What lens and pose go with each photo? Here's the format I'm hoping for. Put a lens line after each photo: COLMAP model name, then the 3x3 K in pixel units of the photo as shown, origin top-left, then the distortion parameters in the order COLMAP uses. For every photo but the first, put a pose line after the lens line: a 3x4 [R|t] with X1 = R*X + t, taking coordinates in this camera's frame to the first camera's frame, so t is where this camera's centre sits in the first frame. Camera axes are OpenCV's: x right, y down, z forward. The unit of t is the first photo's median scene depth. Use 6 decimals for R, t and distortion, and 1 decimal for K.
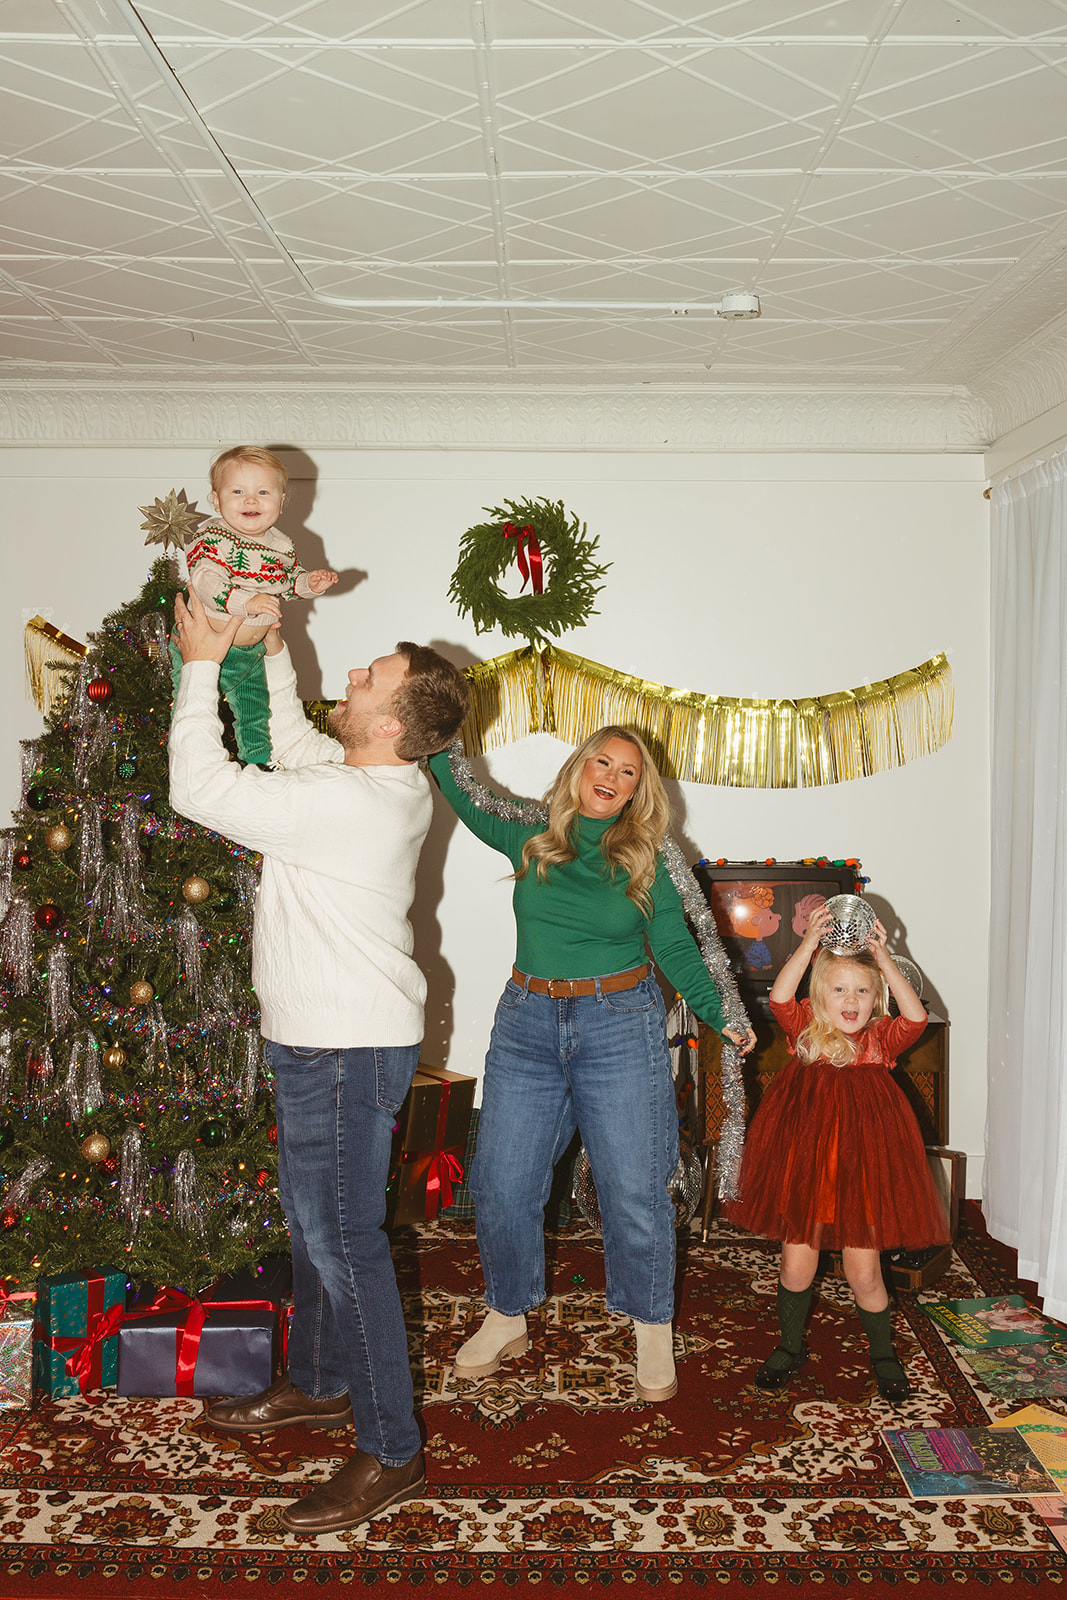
lens RADIAL K [[1562.6, 0, 562.5], [0, 1562.6, 708.5], [0, 0, 1]] dist [0.001422, 0.000000]
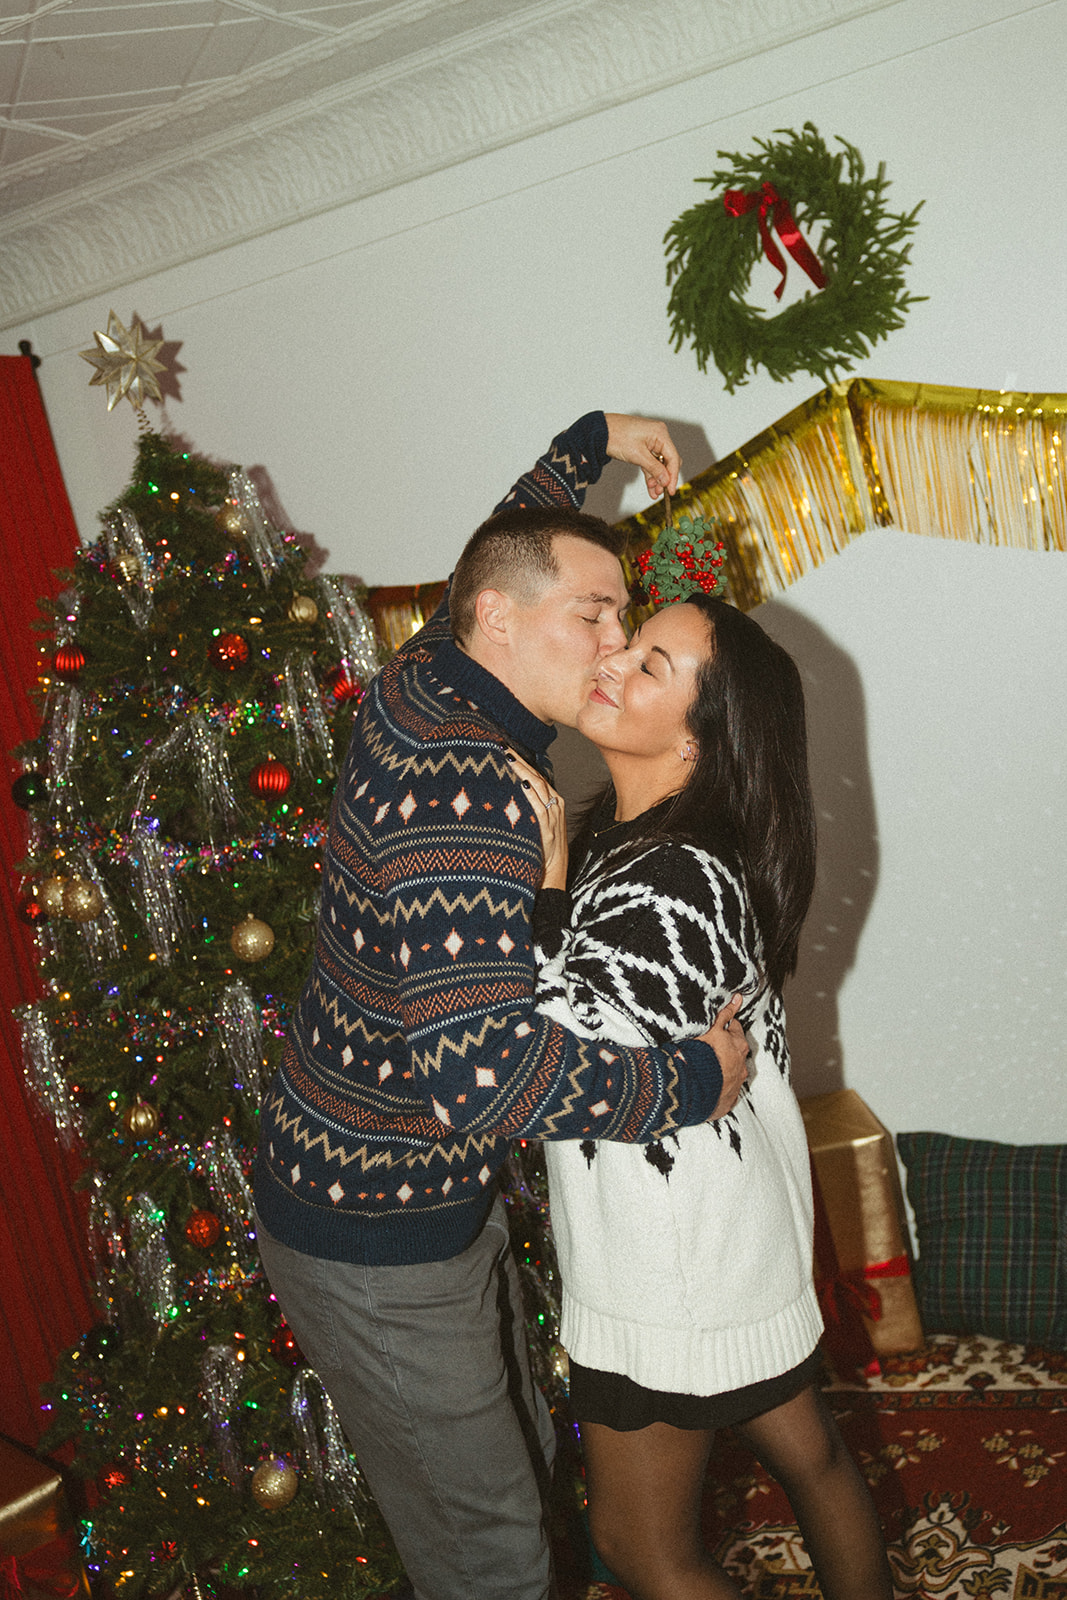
lens RADIAL K [[1685.2, 0, 529.4], [0, 1685.2, 710.4], [0, 0, 1]] dist [0.006779, 0.000000]
pose [[0.885316, -0.188068, -0.425261, 0.164687], [0.240932, 0.967747, 0.073599, 0.004424], [0.397704, -0.167617, 0.902073, 0.478690]]
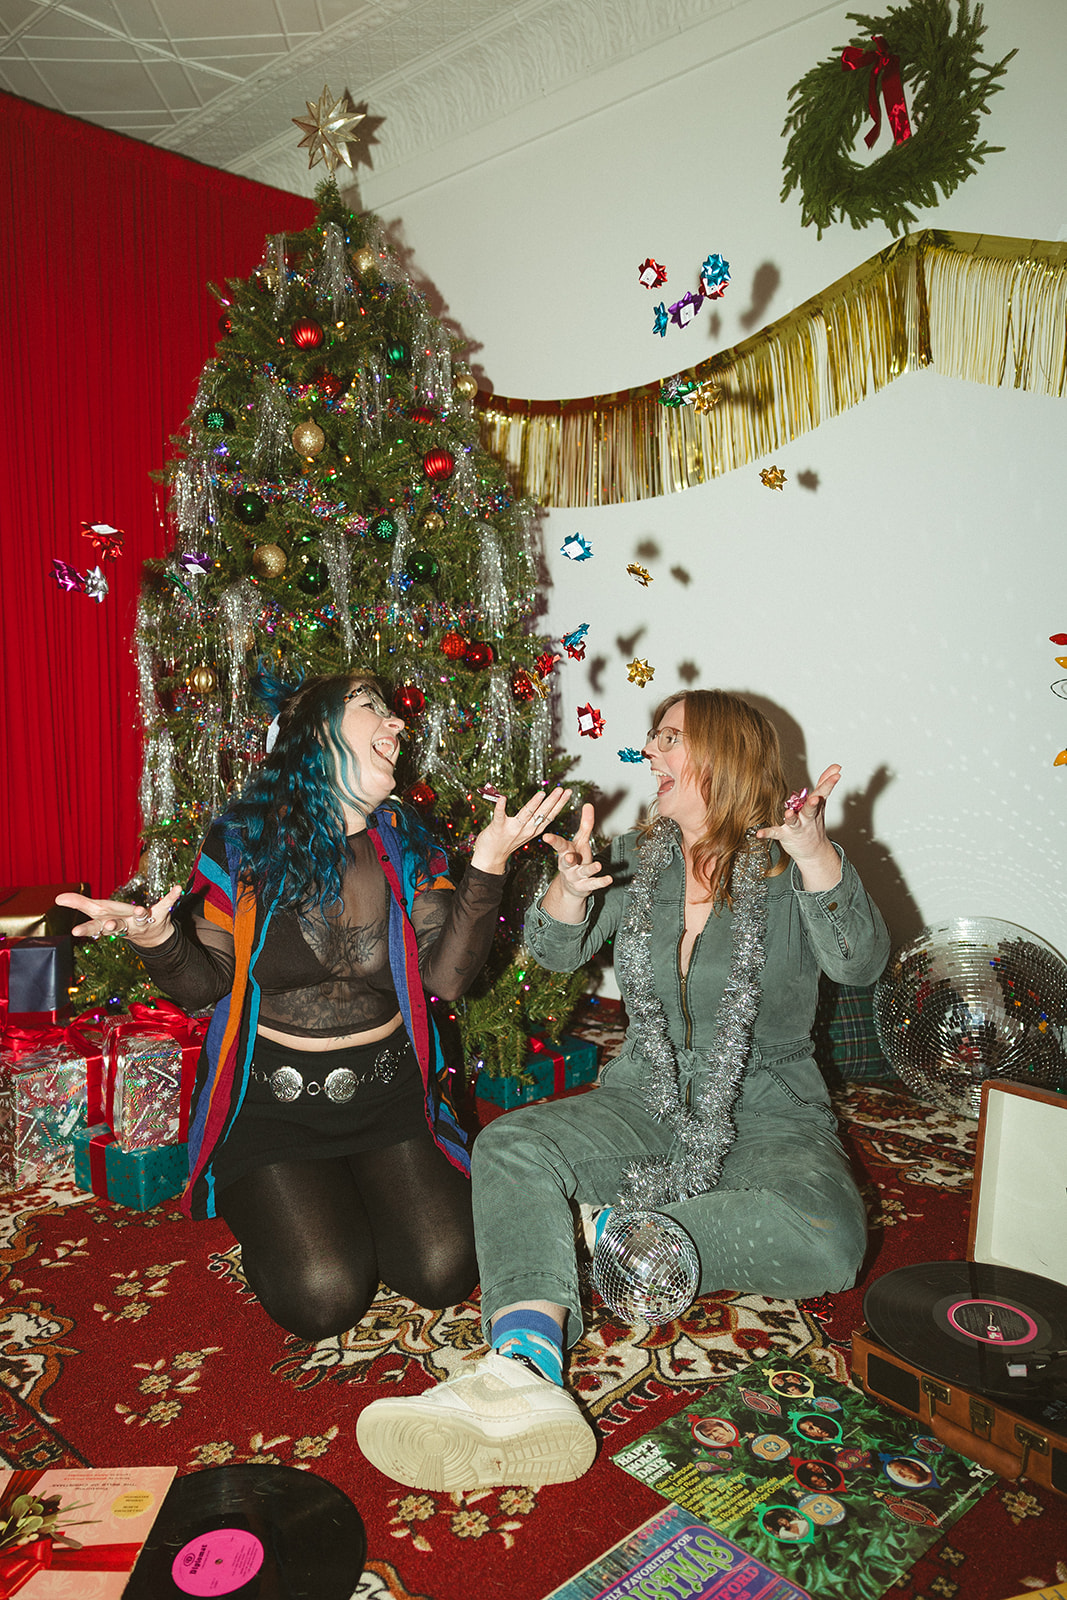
lens RADIAL K [[1170.2, 0, 510.1], [0, 1170.2, 754.0], [0, 0, 1]] dist [0.010772, -0.006378]
pose [[0.721291, 0.024898, -0.692184, 0.271509], [0.024937, 0.997772, 0.061877, 0.184675], [0.692183, -0.061892, 0.719063, 0.673112]]
